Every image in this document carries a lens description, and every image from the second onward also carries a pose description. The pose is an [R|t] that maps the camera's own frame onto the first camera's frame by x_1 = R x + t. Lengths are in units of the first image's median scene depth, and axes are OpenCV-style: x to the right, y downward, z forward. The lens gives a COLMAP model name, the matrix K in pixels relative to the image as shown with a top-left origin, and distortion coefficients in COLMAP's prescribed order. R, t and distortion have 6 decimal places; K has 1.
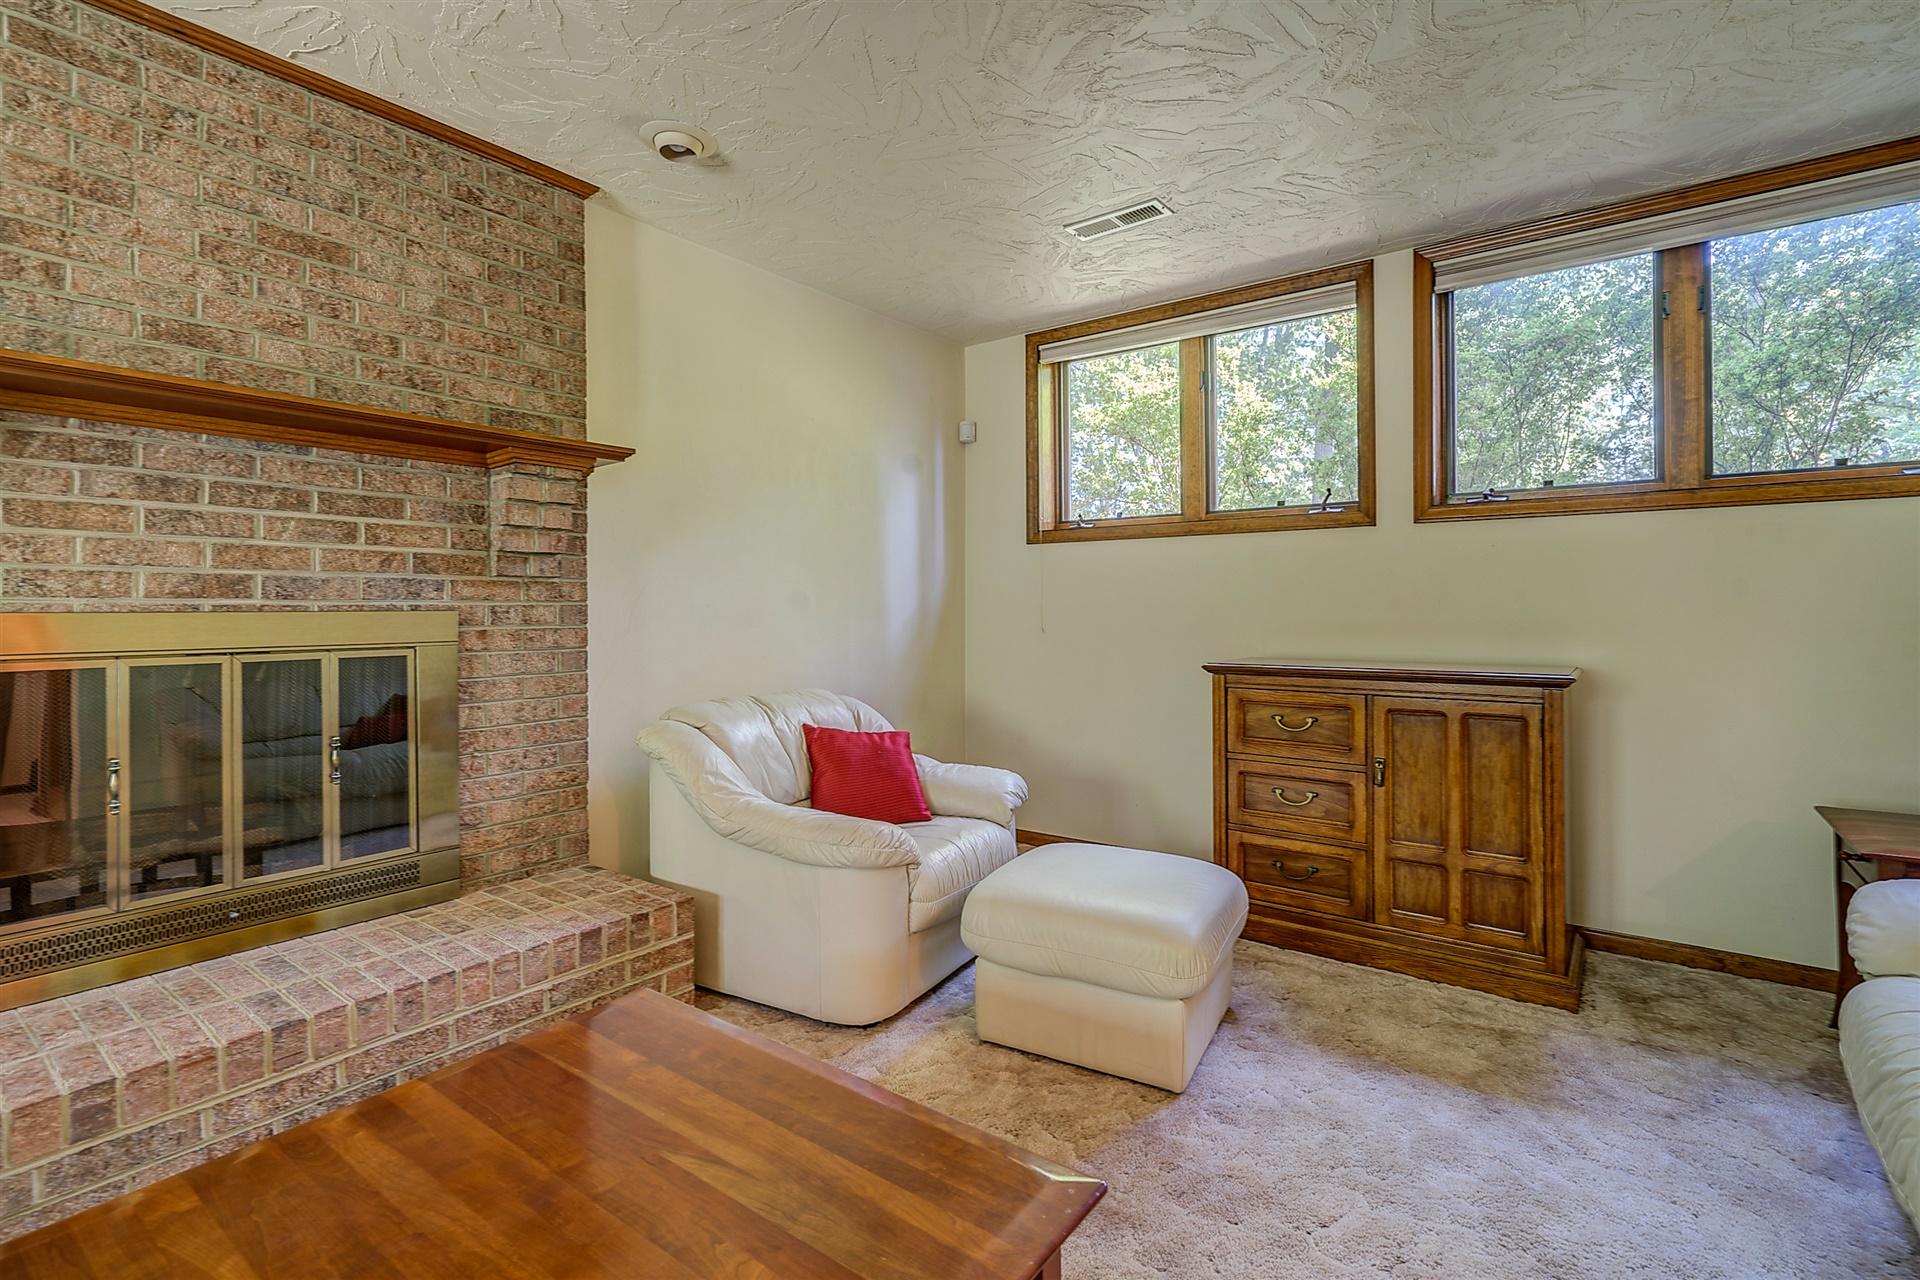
lens RADIAL K [[896.7, 0, 964.2], [0, 896.7, 602.9], [0, 0, 1]] dist [-0.004024, 0.001825]
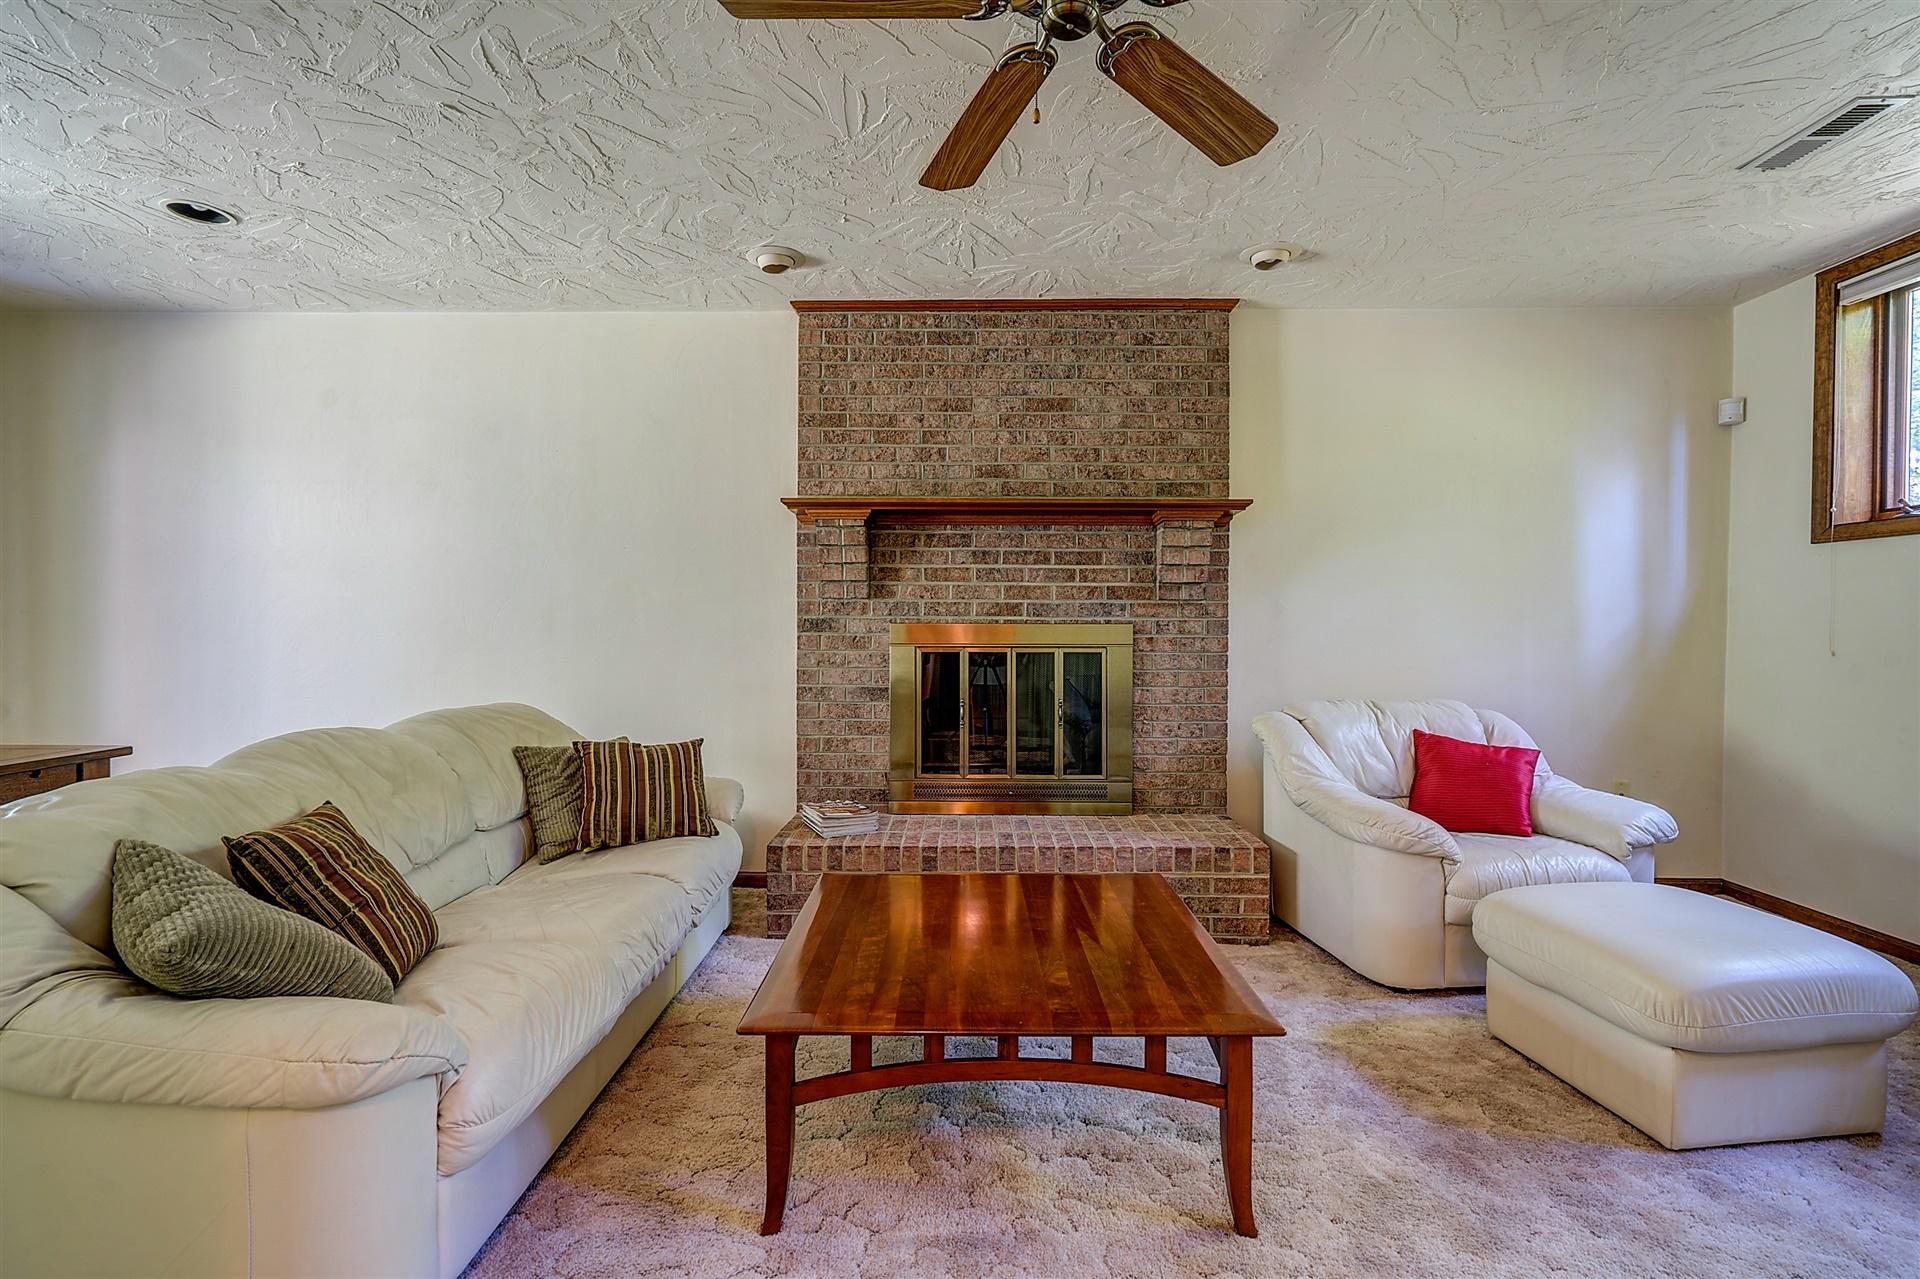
lens RADIAL K [[870.0, 0, 953.1], [0, 870.0, 637.4], [0, 0, 1]] dist [0.000003, 0.000770]
pose [[0.588595, 0.014878, -0.808291, 0.433169], [-0.000414, 0.999836, 0.018103, 0.005052], [0.808428, -0.010321, 0.588505, -0.095873]]
